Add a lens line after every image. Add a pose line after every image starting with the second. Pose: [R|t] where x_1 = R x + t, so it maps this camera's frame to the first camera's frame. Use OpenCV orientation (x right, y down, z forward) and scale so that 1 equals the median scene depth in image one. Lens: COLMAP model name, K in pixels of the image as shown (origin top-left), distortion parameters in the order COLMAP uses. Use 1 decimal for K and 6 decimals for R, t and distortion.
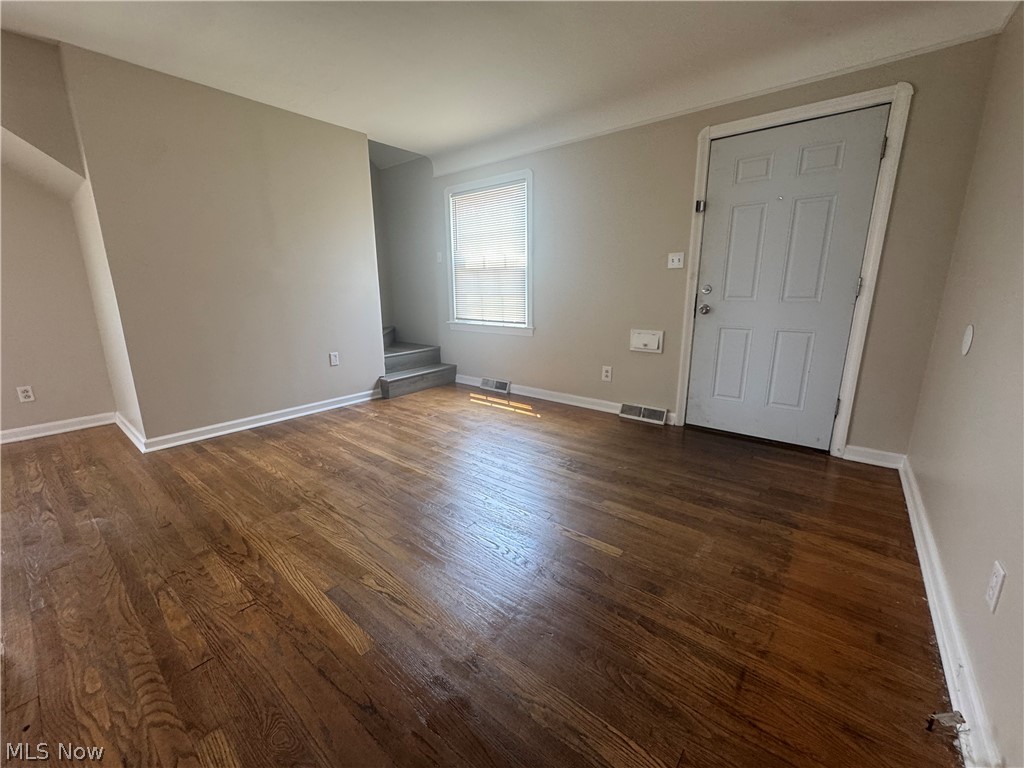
lens RADIAL K [[411.7, 0, 510.8], [0, 411.7, 383.5], [0, 0, 1]] dist [-0.004444, 0.000381]
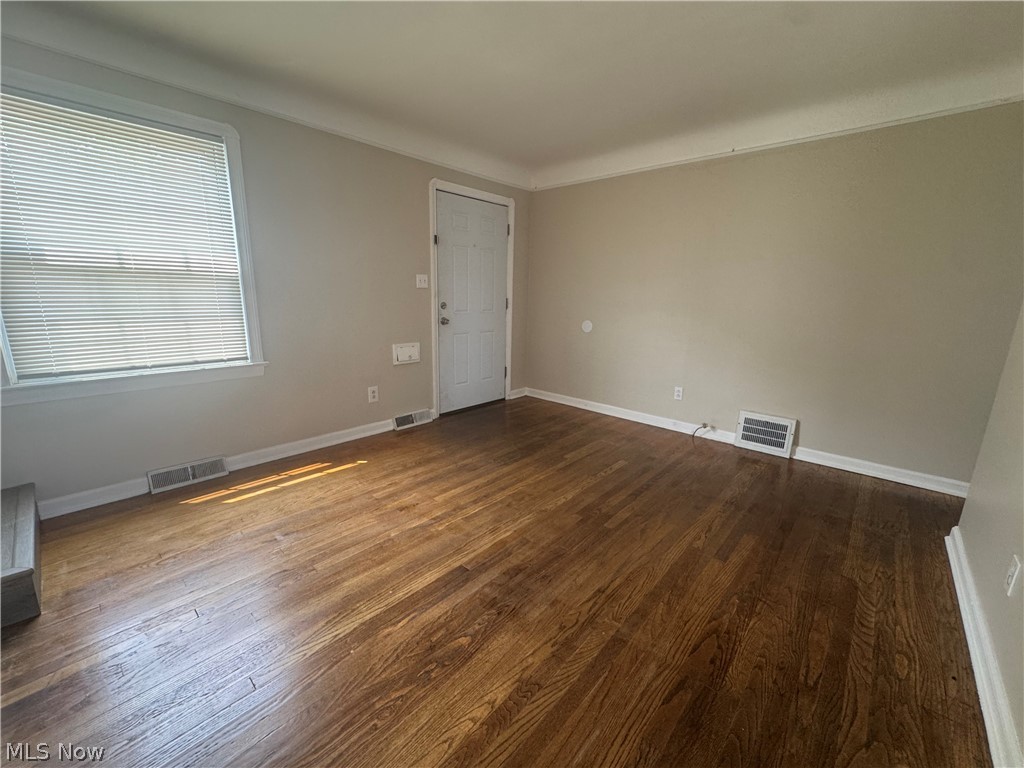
lens RADIAL K [[411.7, 0, 510.8], [0, 411.7, 383.5], [0, 0, 1]] dist [-0.004444, 0.000381]
pose [[0.057805, -0.206945, 0.976643, -1.229073], [0.210611, 0.958790, 0.190697, -0.297031], [-0.975859, 0.194669, 0.099008, 1.082636]]
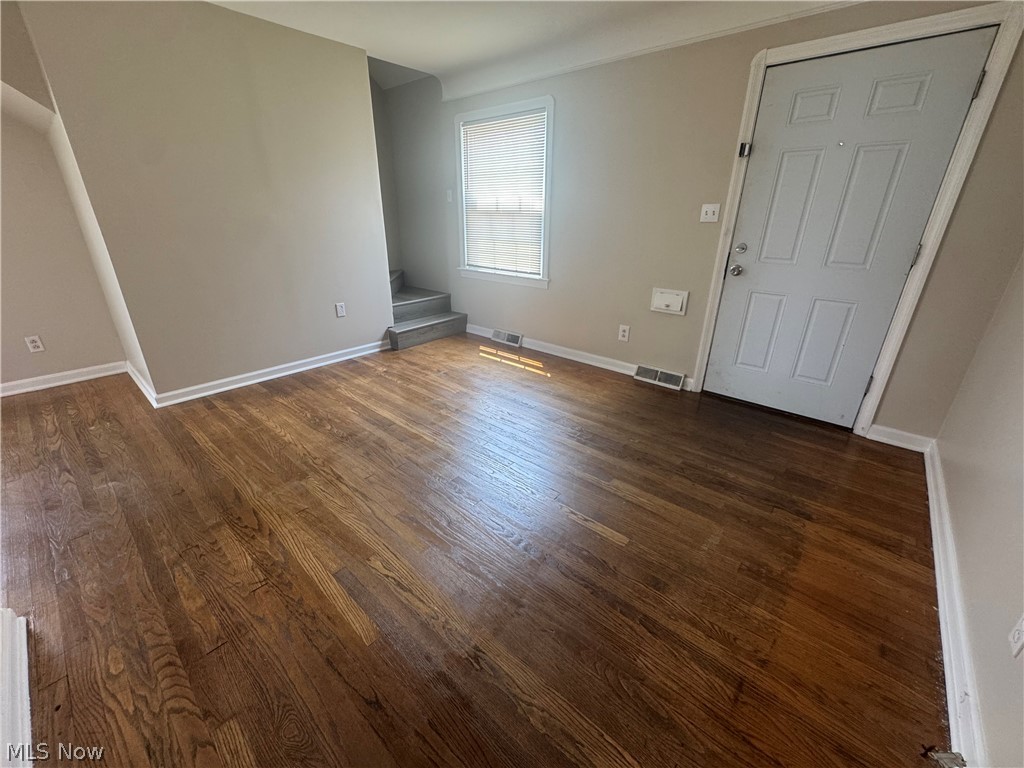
lens RADIAL K [[411.7, 0, 510.8], [0, 411.7, 383.5], [0, 0, 1]] dist [-0.004444, 0.000381]
pose [[0.999202, 0.028070, -0.028422, 0.004318], [-0.023100, 0.986491, 0.162179, -0.105109], [0.032591, -0.161393, 0.986352, 0.063234]]
